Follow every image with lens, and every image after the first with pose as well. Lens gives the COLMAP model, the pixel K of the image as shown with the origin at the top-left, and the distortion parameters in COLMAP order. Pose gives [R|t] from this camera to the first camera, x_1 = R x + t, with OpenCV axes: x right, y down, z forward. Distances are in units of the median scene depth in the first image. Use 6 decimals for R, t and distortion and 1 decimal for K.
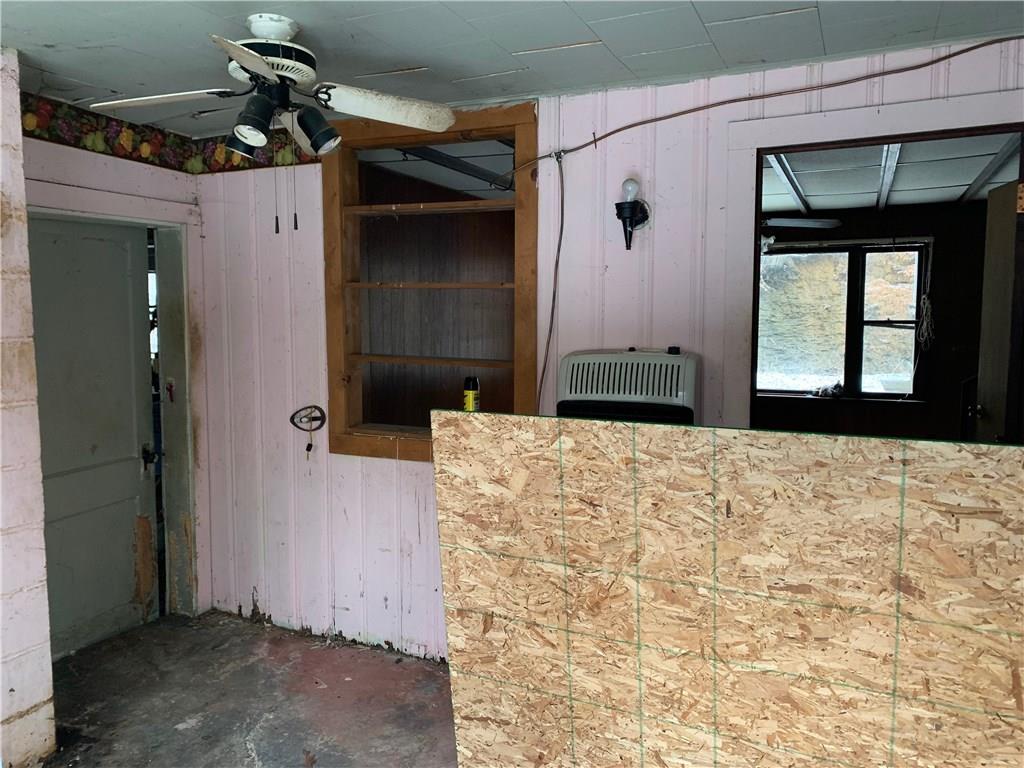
lens RADIAL K [[778.7, 0, 511.2], [0, 778.7, 384.5], [0, 0, 1]] dist [0.004832, 0.001614]
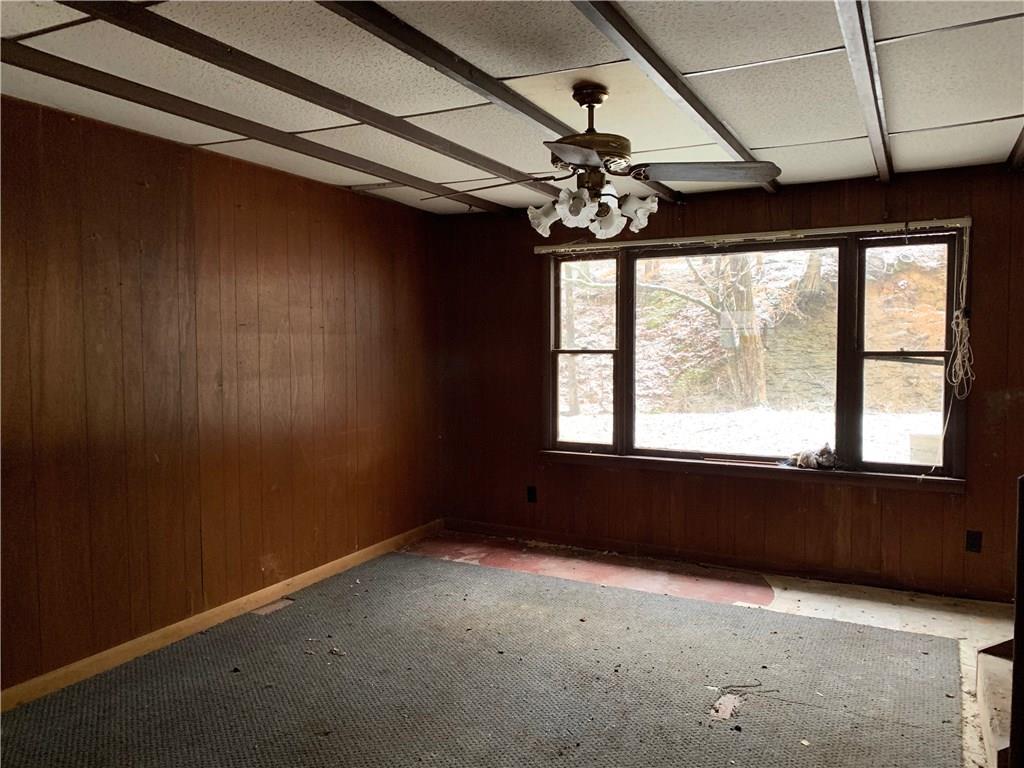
lens RADIAL K [[778.7, 0, 513.2], [0, 778.7, 382.7], [0, 0, 1]] dist [0.004832, 0.001614]
pose [[0.998265, 0.002625, -0.058815, 0.202567], [-0.005095, 0.999109, -0.041891, -0.027769], [0.058653, 0.042118, 0.997390, 0.342417]]
